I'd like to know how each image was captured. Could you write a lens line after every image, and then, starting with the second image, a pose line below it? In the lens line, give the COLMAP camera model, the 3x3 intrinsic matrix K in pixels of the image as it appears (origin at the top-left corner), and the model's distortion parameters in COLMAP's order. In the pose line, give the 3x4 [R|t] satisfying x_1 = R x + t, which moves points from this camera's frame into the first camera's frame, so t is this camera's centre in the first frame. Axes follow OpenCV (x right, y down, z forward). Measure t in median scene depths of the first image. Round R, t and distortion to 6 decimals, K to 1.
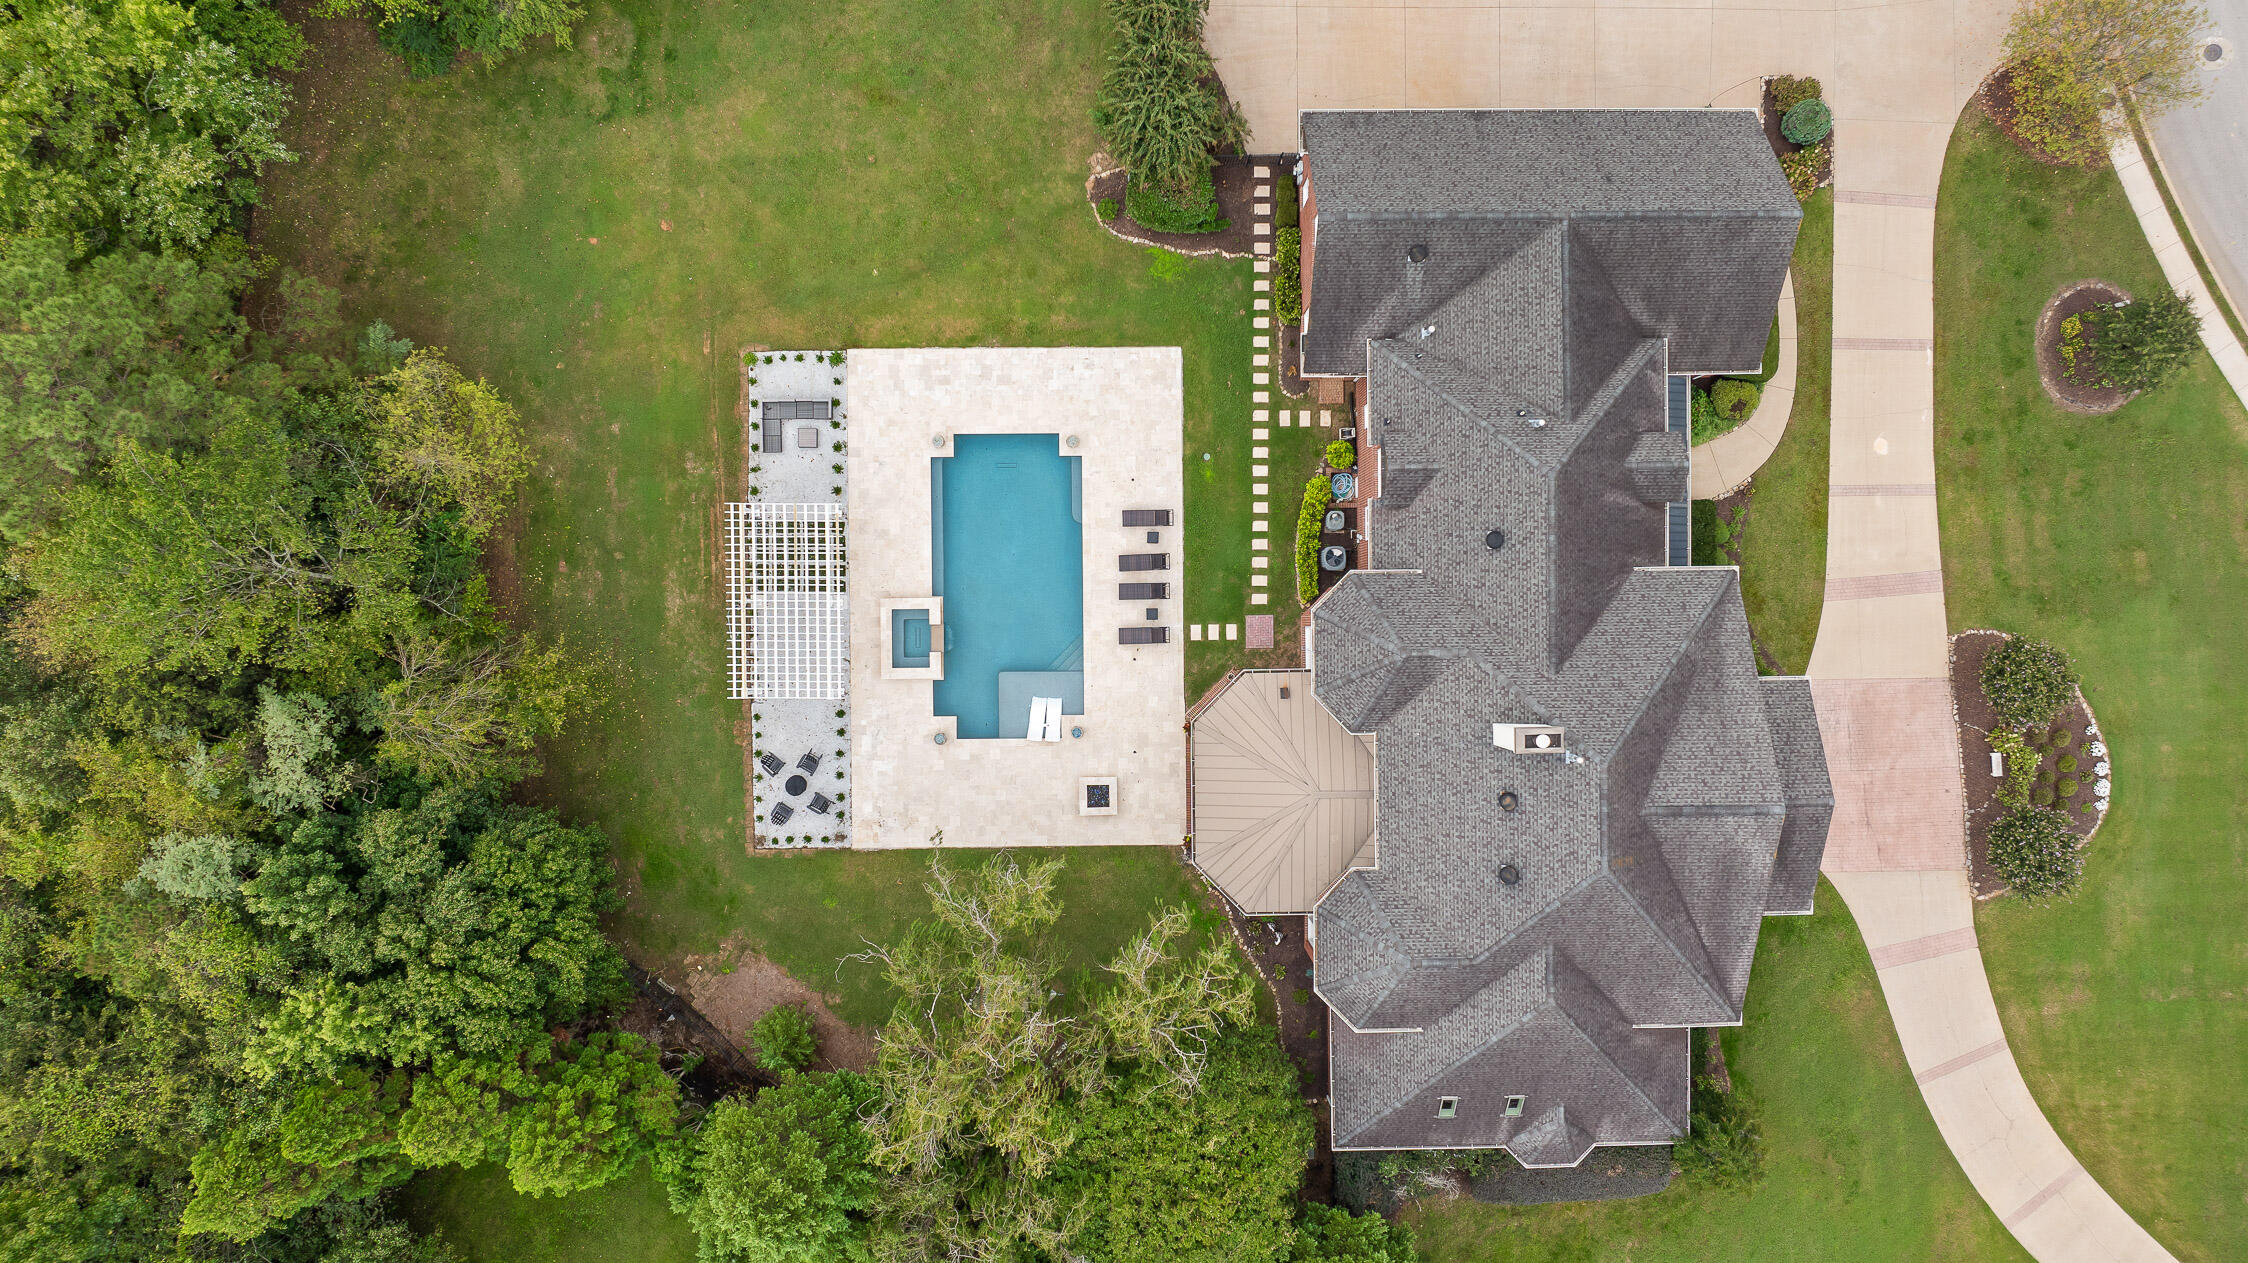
lens RADIAL K [[1591.2, 0, 1120.4], [0, 1591.2, 630.5], [0, 0, 1]] dist [-0.007806, -0.010030]
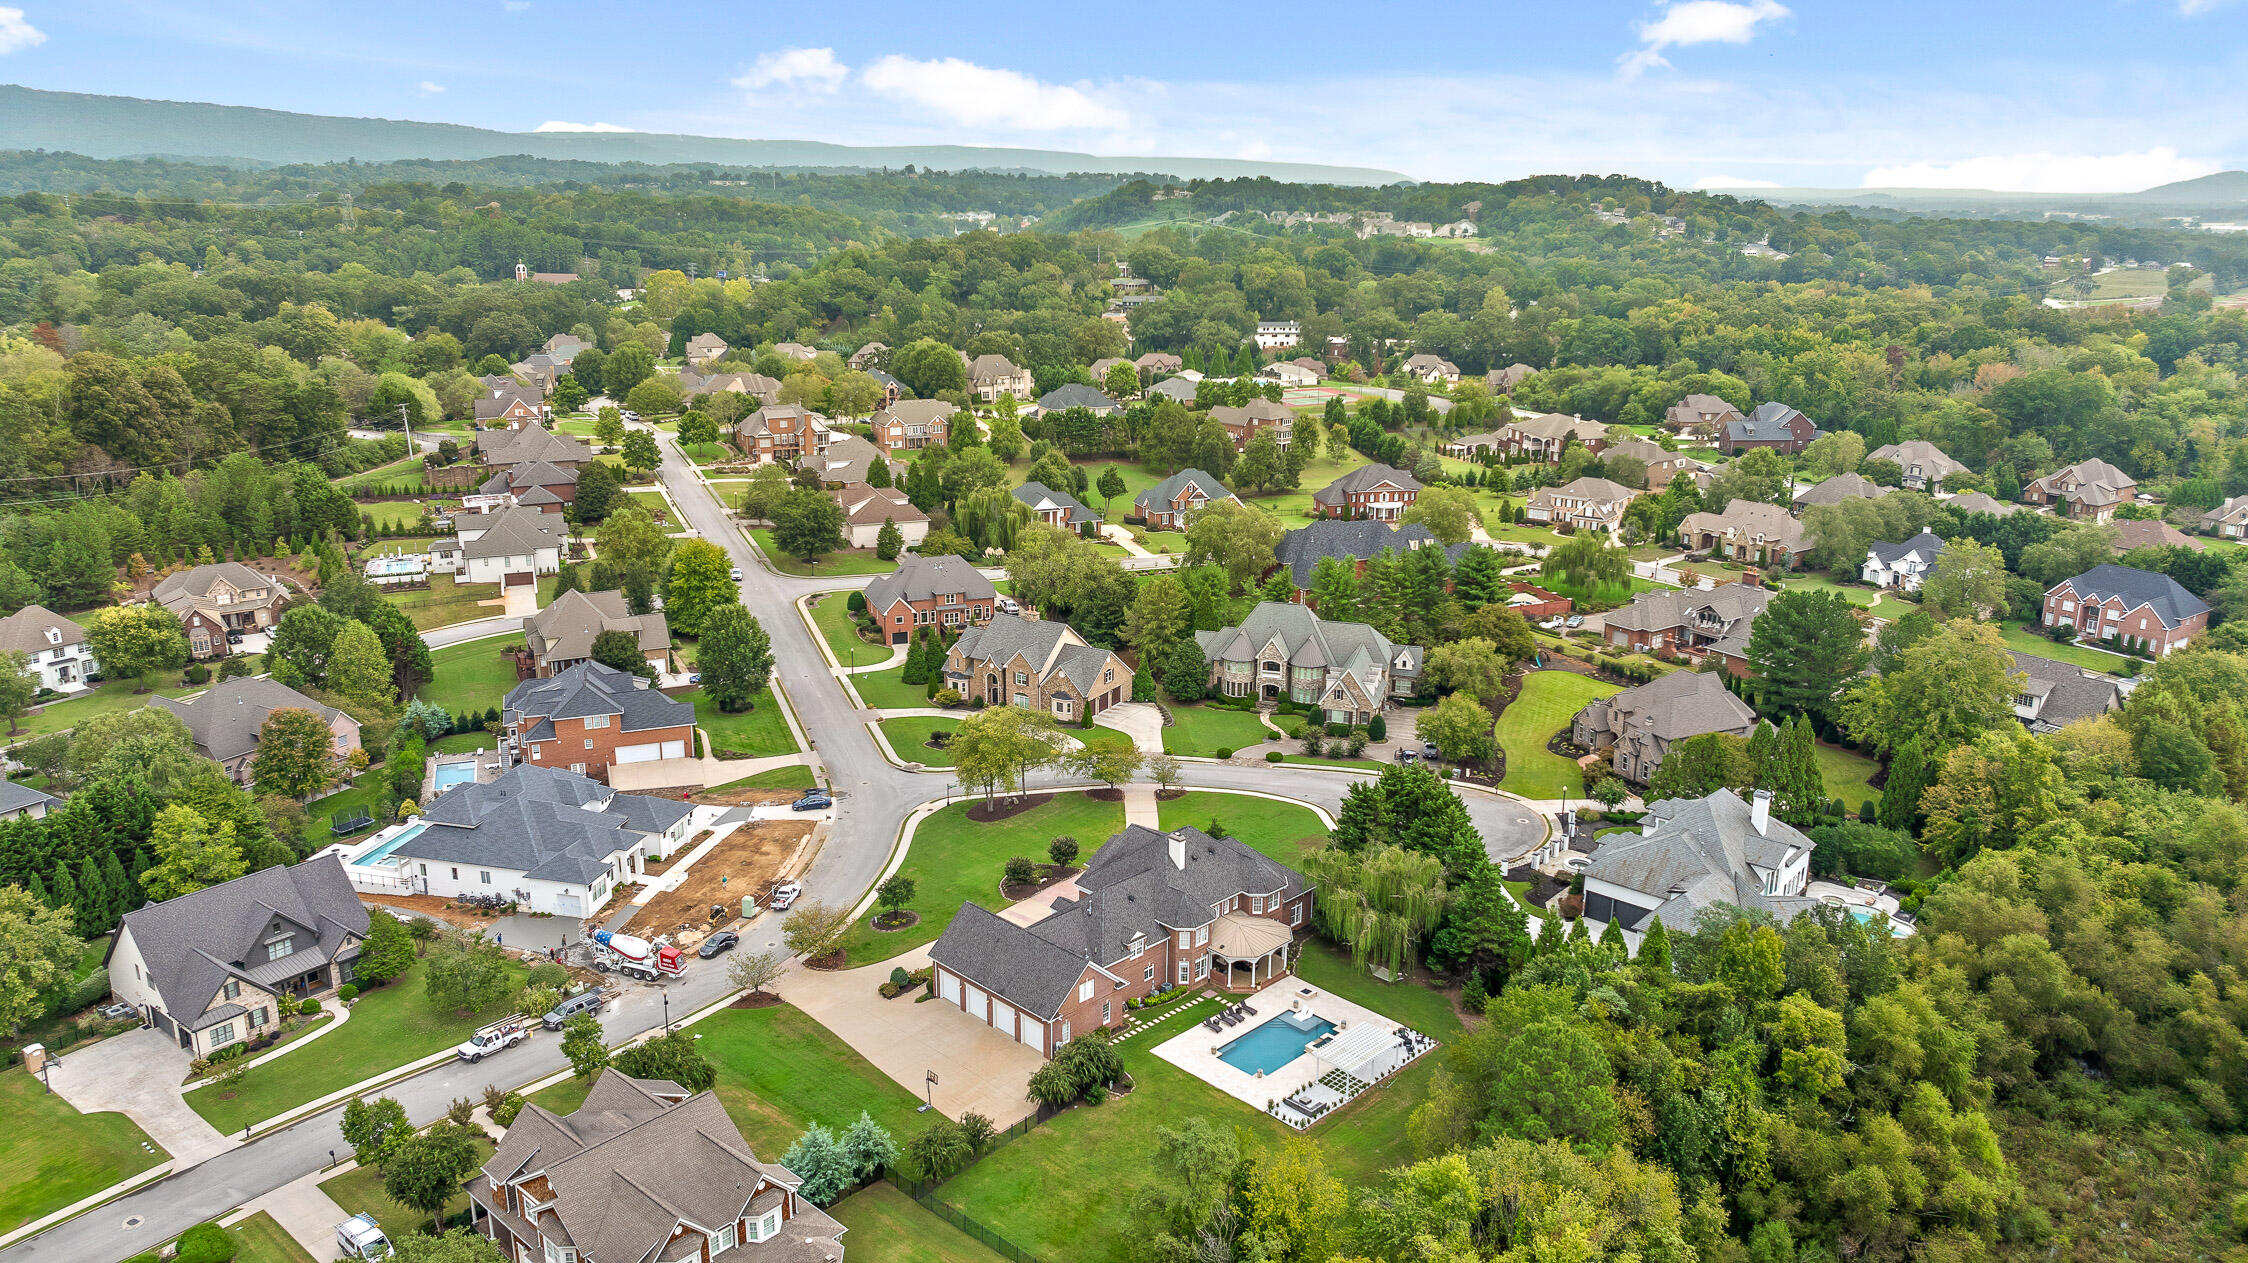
lens RADIAL K [[1591.2, 0, 1124.0], [0, 1591.2, 632.0], [0, 0, 1]] dist [-0.007806, -0.010030]
pose [[-0.700349, -0.210811, 0.681960, -1.330072], [0.713738, -0.194172, 0.672960, -1.585363], [-0.009450, 0.958048, 0.286452, -0.196577]]
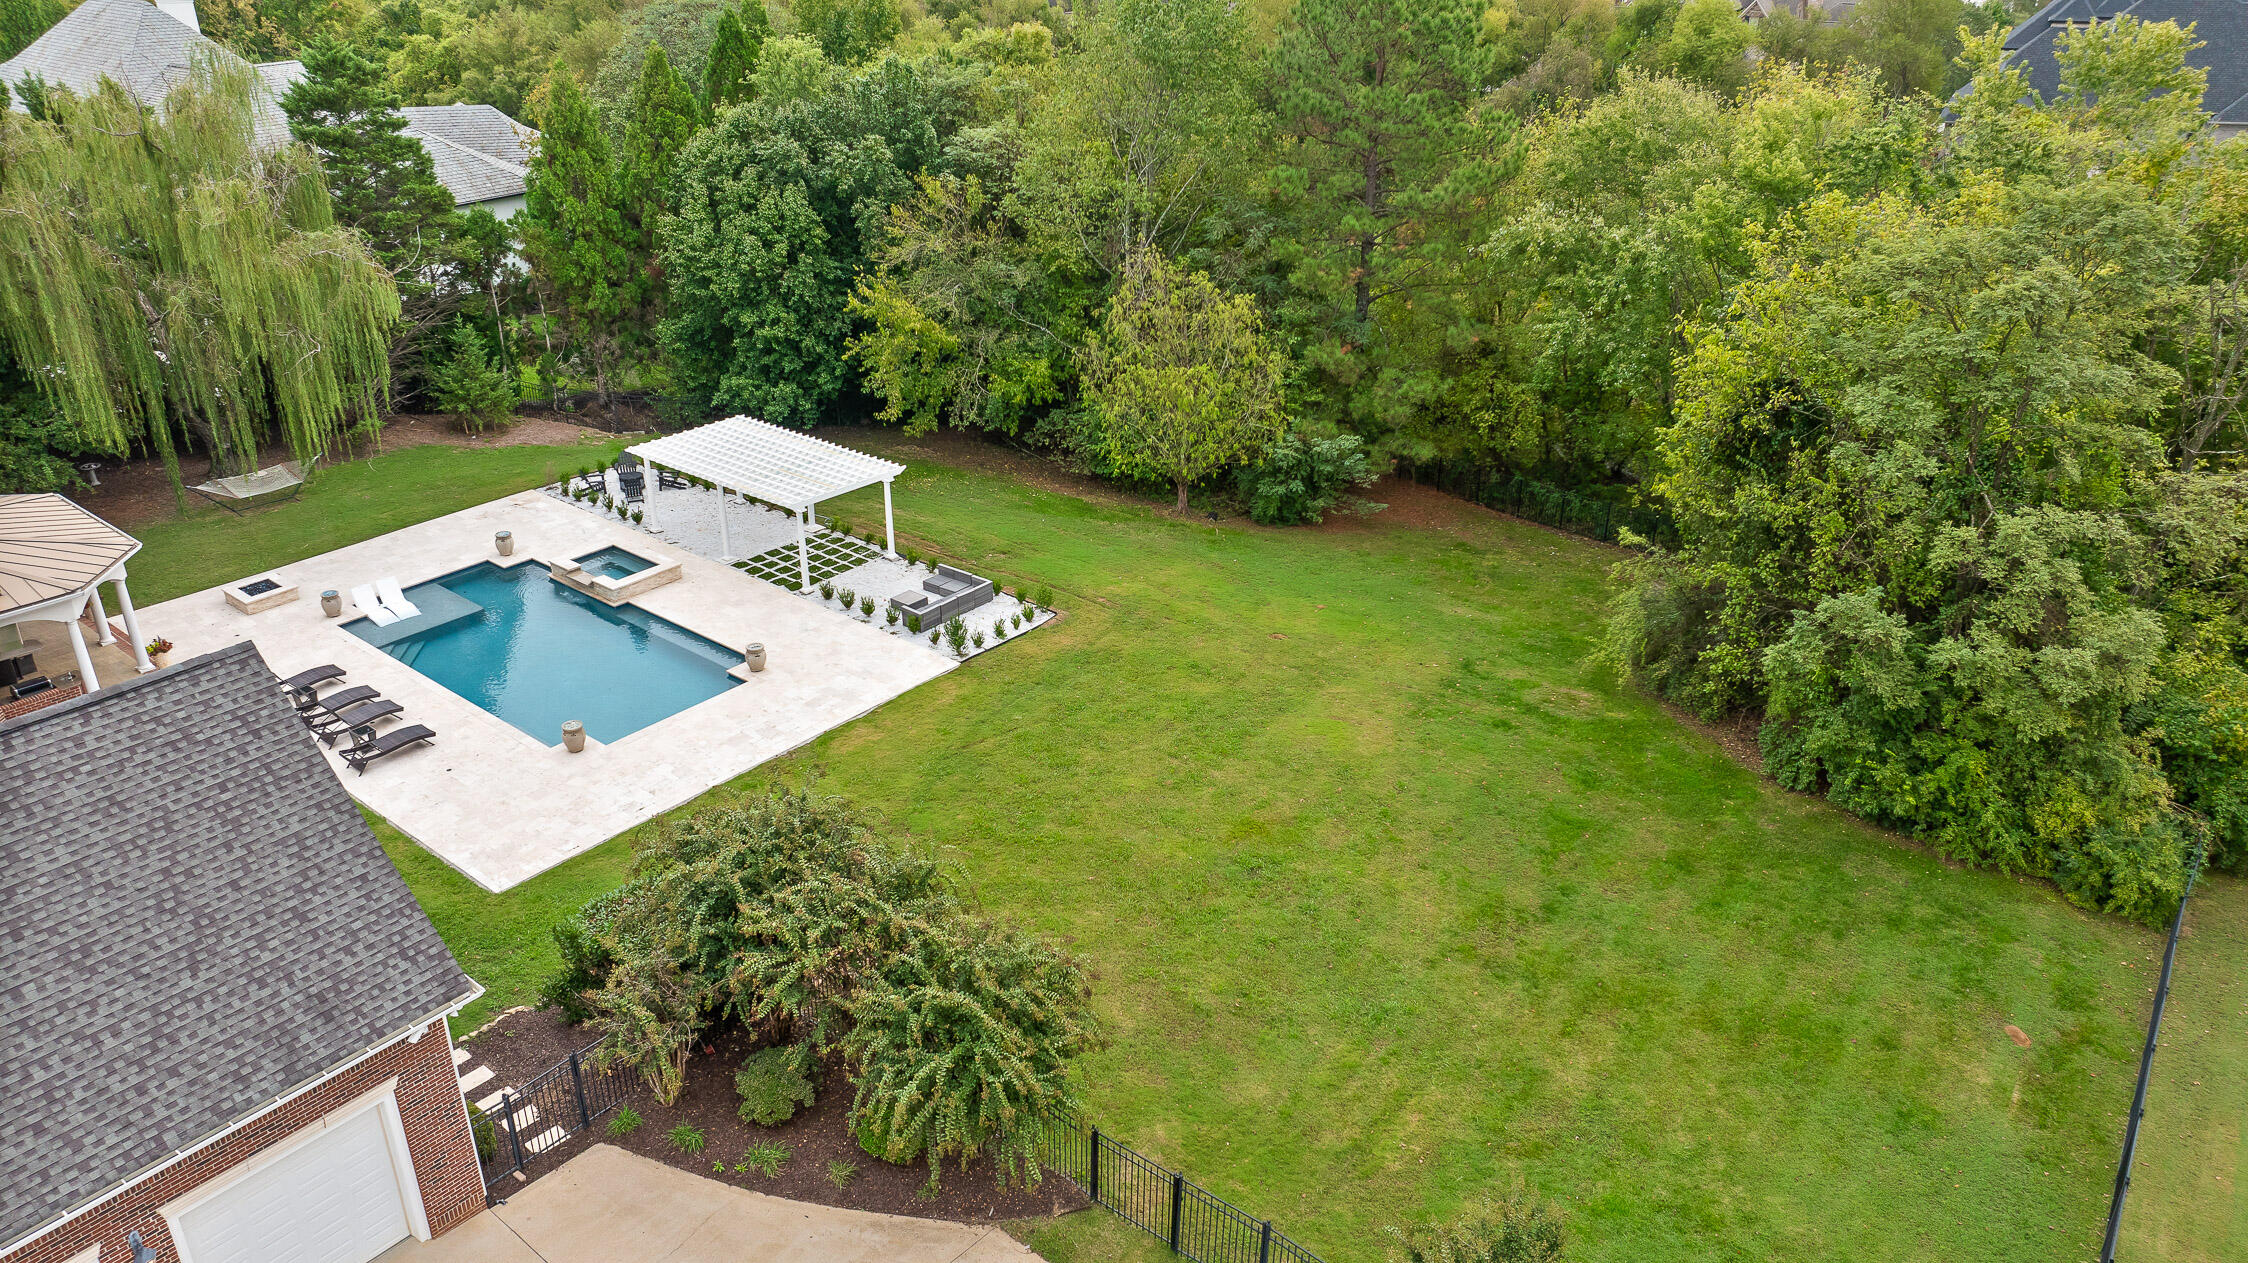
lens RADIAL K [[1591.2, 0, 1126.6], [0, 1591.2, 638.0], [0, 0, 1]] dist [-0.007806, -0.010030]
pose [[-0.639478, 0.323891, -0.697253, 0.237153], [-0.768602, -0.290358, 0.570037, -0.598235], [-0.017823, 0.900437, 0.434621, 0.704033]]
